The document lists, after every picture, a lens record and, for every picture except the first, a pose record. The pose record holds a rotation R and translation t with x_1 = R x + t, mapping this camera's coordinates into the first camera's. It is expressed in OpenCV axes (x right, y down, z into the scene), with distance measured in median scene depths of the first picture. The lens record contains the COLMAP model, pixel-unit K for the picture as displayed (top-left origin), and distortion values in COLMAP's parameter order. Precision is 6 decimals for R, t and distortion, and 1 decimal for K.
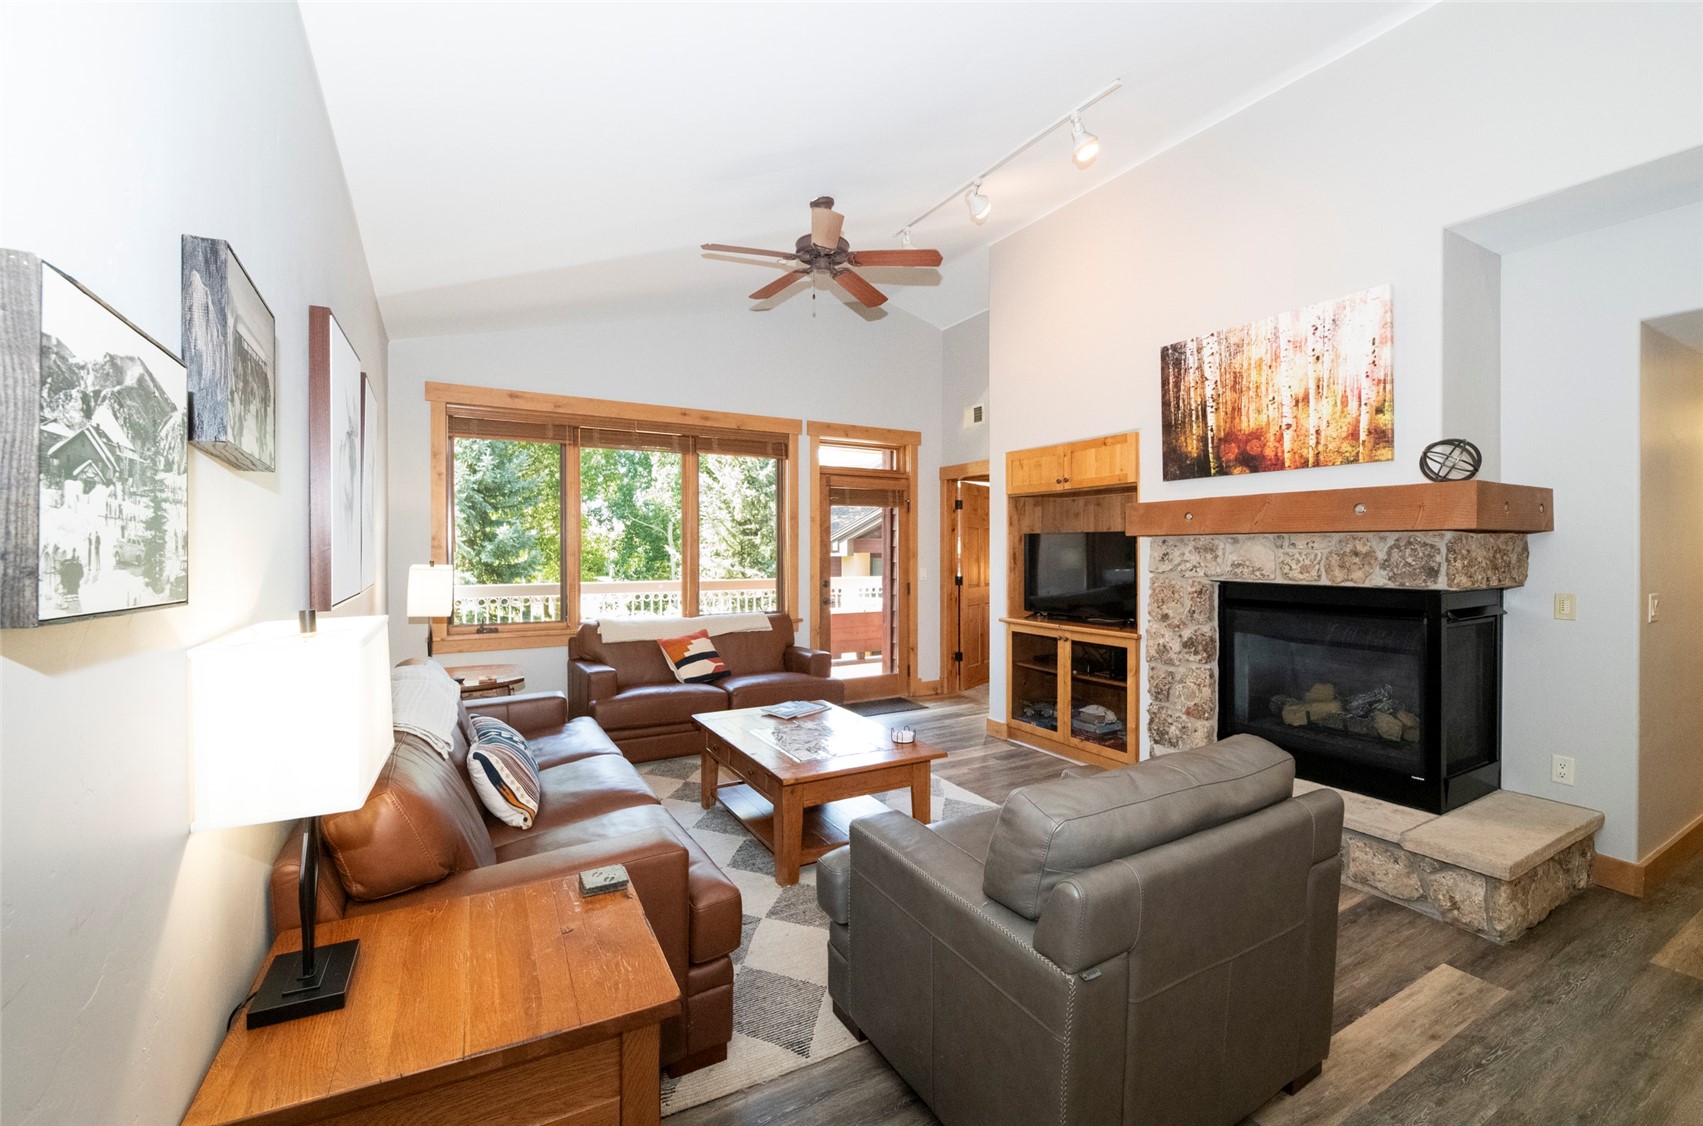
lens RADIAL K [[714.7, 0, 865.8], [0, 714.7, 552.8], [0, 0, 1]] dist [-0.001216, -0.002400]
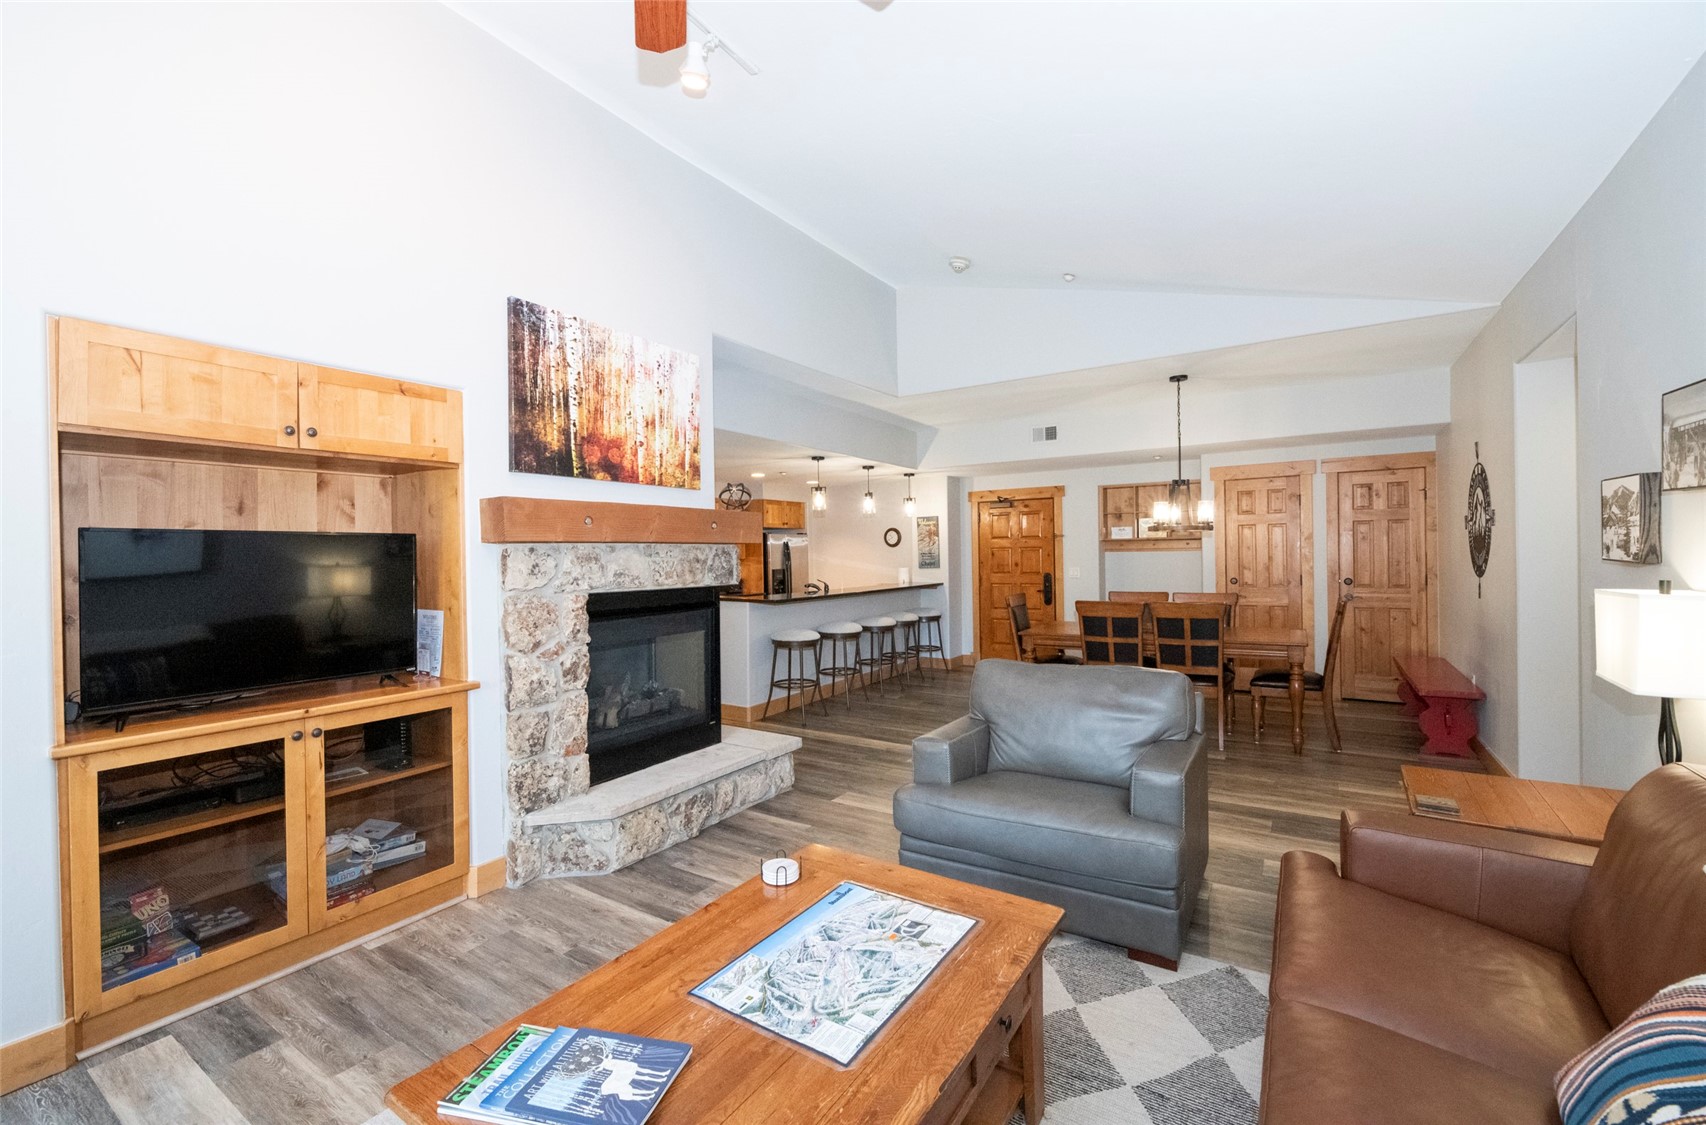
lens RADIAL K [[709.6, 0, 840.7], [0, 709.6, 556.6], [0, 0, 1]] dist [-0.000401, -0.000432]
pose [[-0.444729, 0.005006, 0.895651, -0.540249], [0.019715, 0.999797, 0.004201, -0.006137], [-0.895448, 0.019526, -0.444738, 1.310106]]
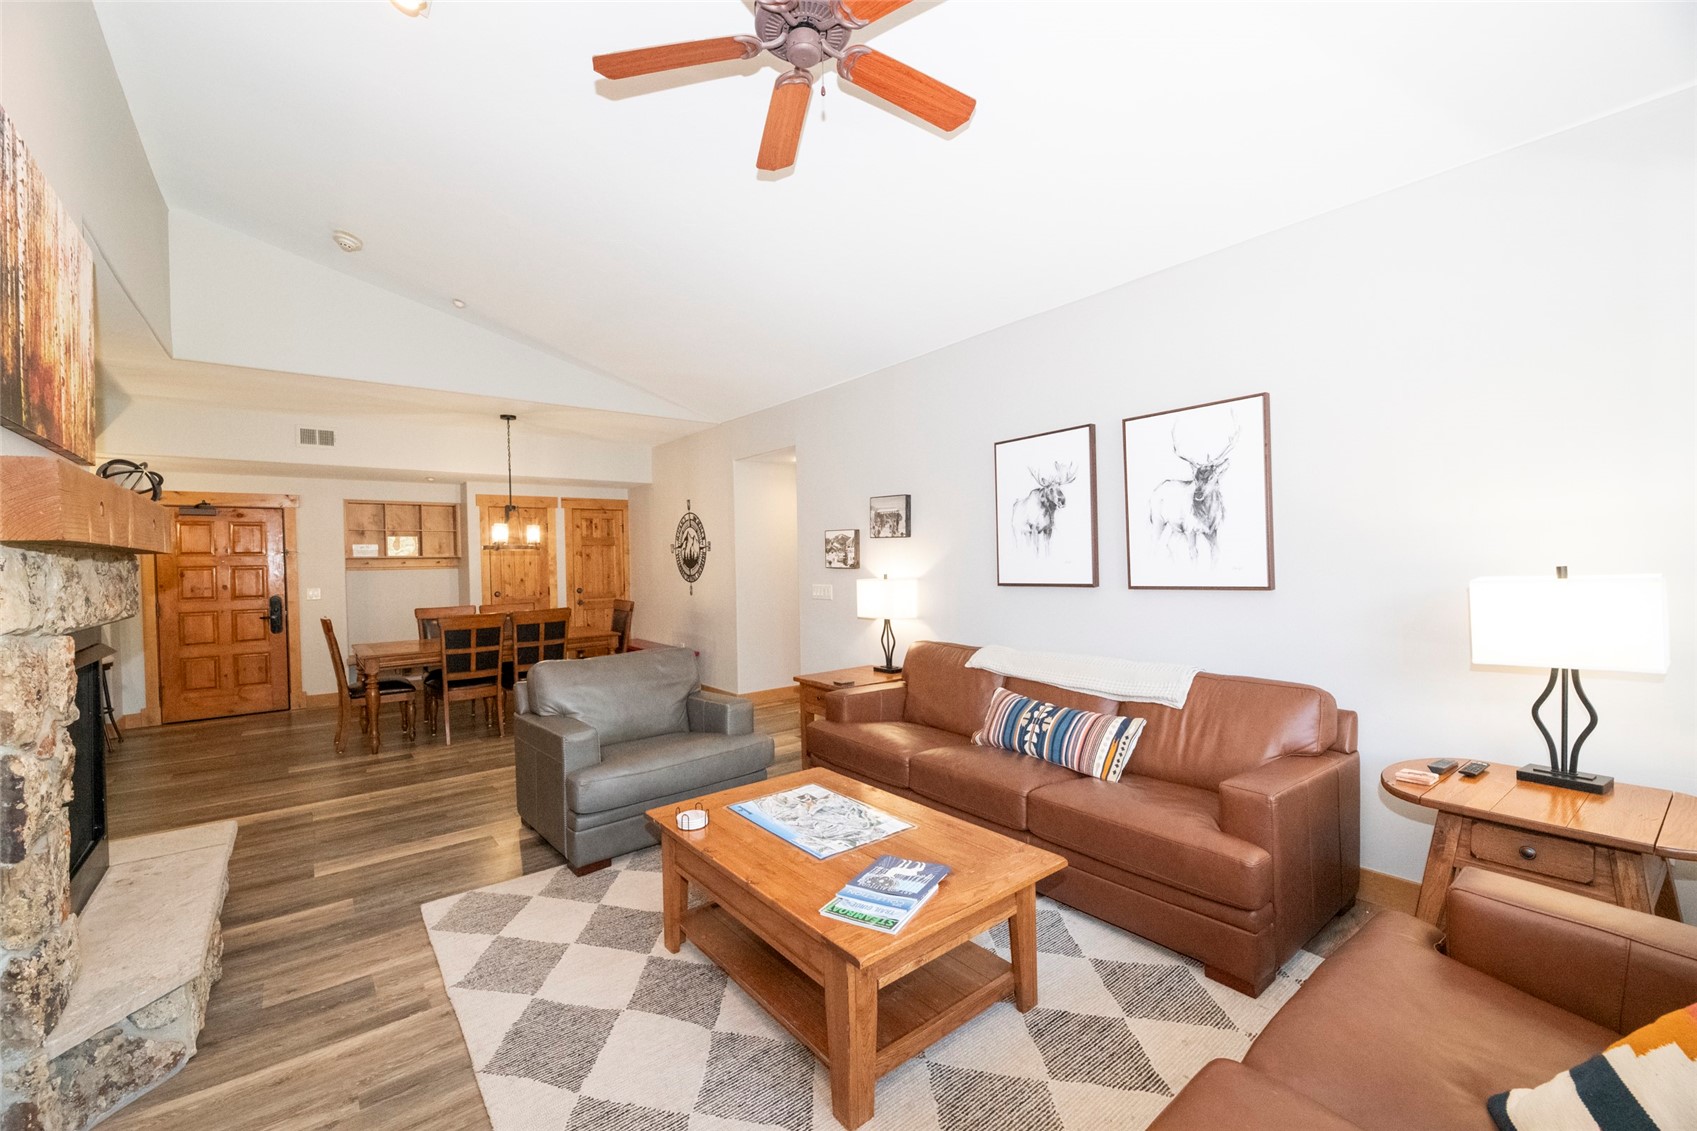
lens RADIAL K [[685.5, 0, 845.8], [0, 685.5, 572.6], [0, 0, 1]] dist [0.003332, -0.004662]
pose [[-0.989401, 0.022398, -0.143469, -0.008096], [0.019270, 0.999546, 0.023152, -0.008145], [0.143922, 0.020142, -0.989384, 1.847815]]
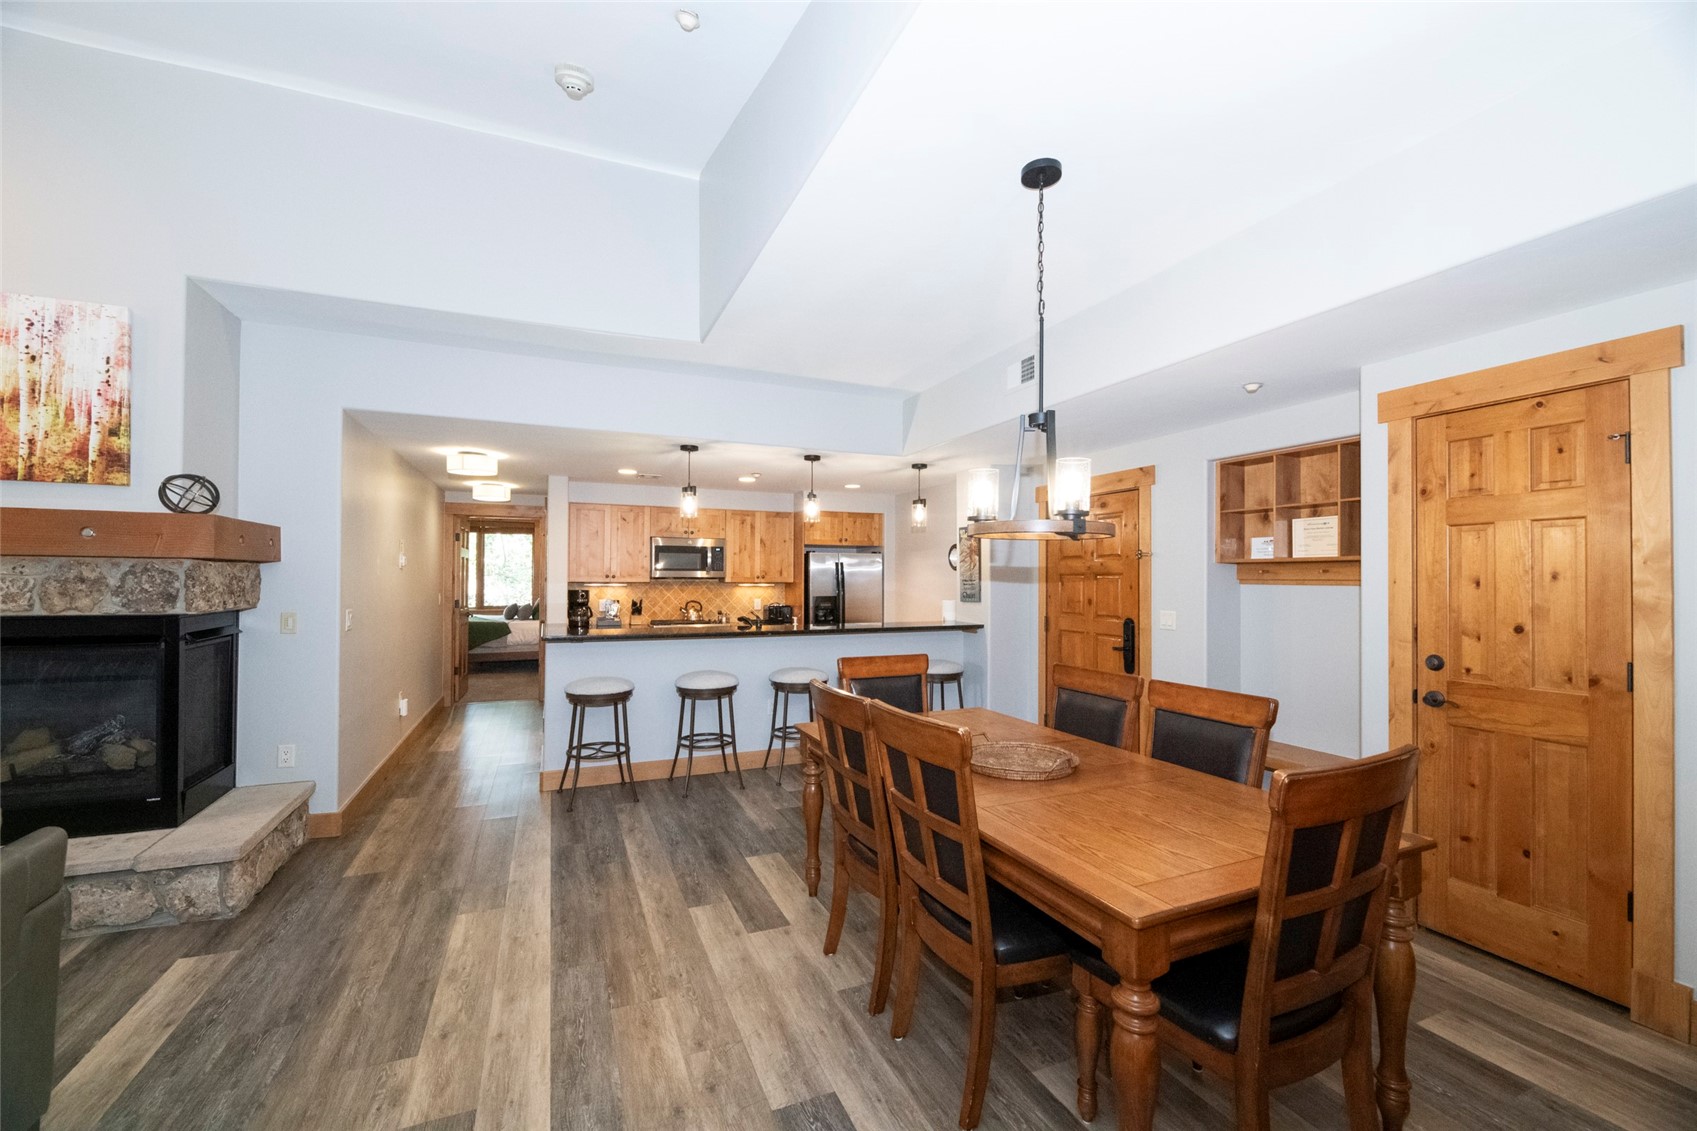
lens RADIAL K [[685.5, 0, 845.8], [0, 685.5, 572.6], [0, 0, 1]] dist [0.003332, -0.004662]
pose [[0.125163, 0.011808, 0.992066, -0.074721], [-0.000896, 0.999930, -0.011788, 0.001018], [-0.992136, 0.000587, 0.125165, -0.102721]]
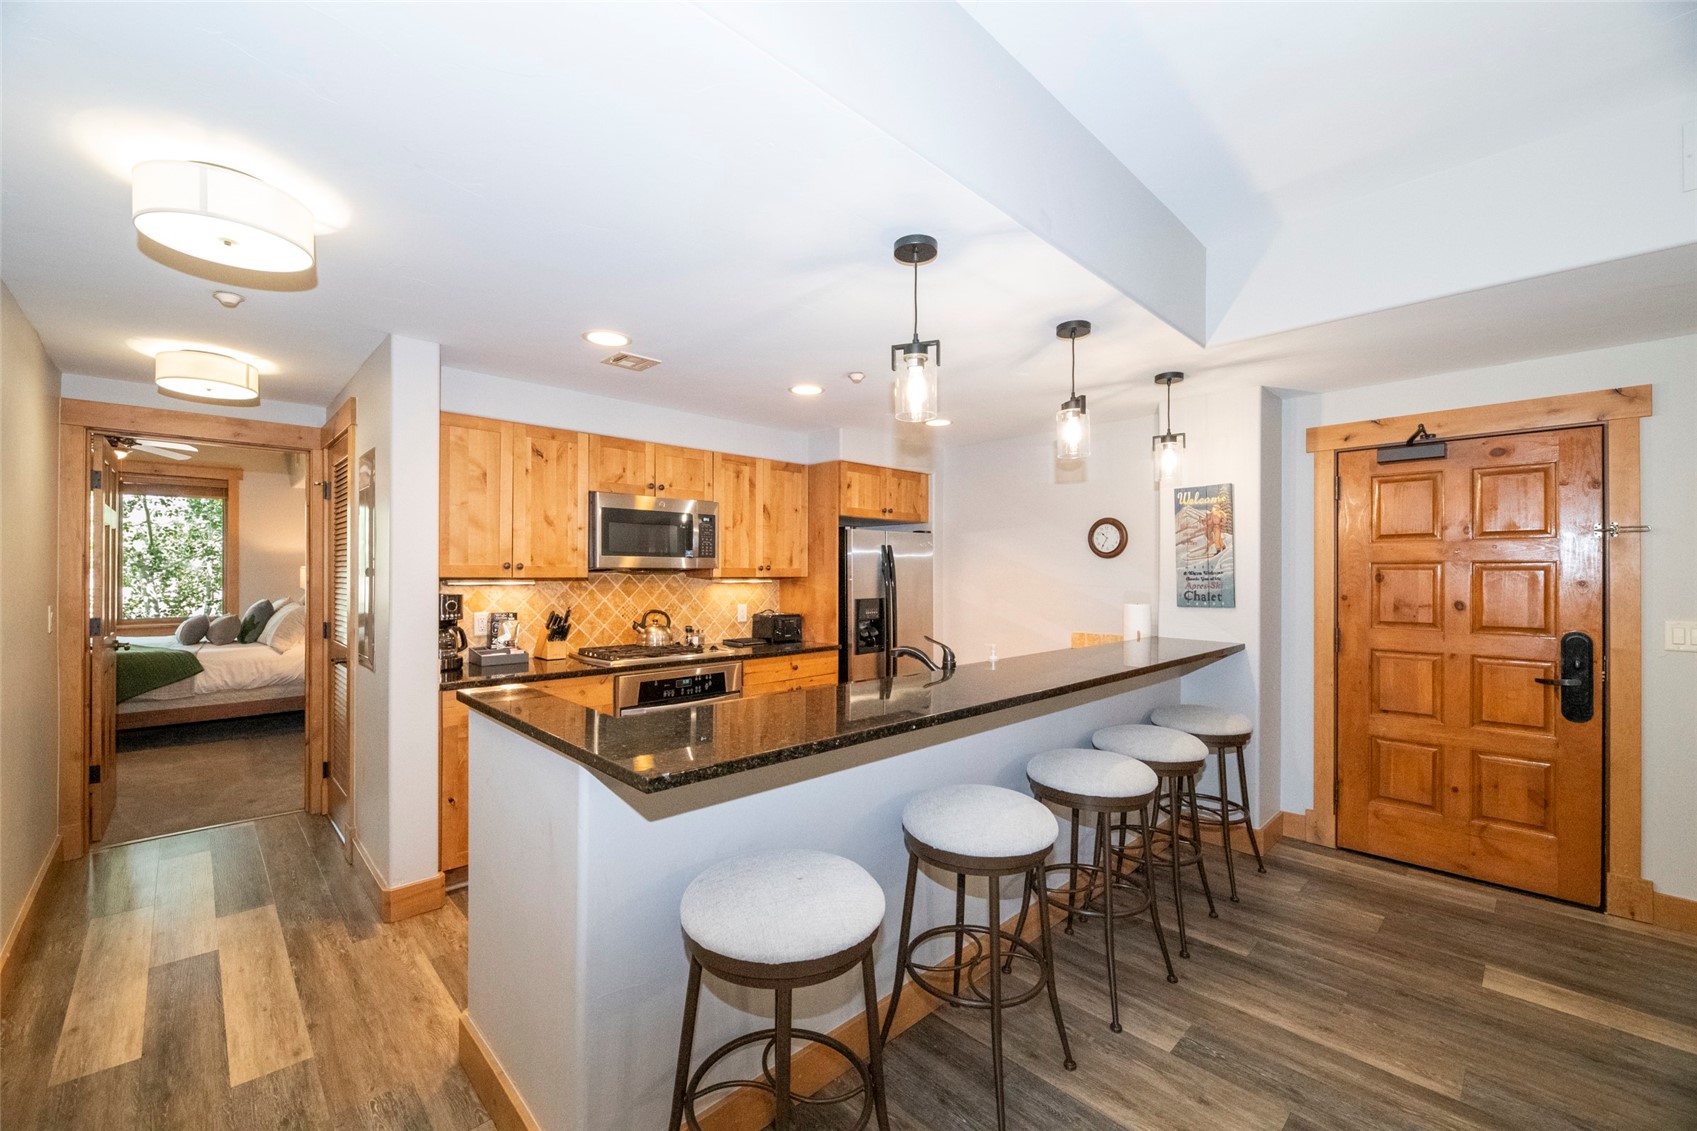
lens RADIAL K [[685.5, 0, 845.8], [0, 685.5, 572.6], [0, 0, 1]] dist [0.003332, -0.004662]
pose [[-0.233526, 0.001634, 0.972349, 0.789664], [0.001421, 0.999998, -0.001339, -0.000078], [-0.972349, 0.001069, -0.233528, 0.633156]]
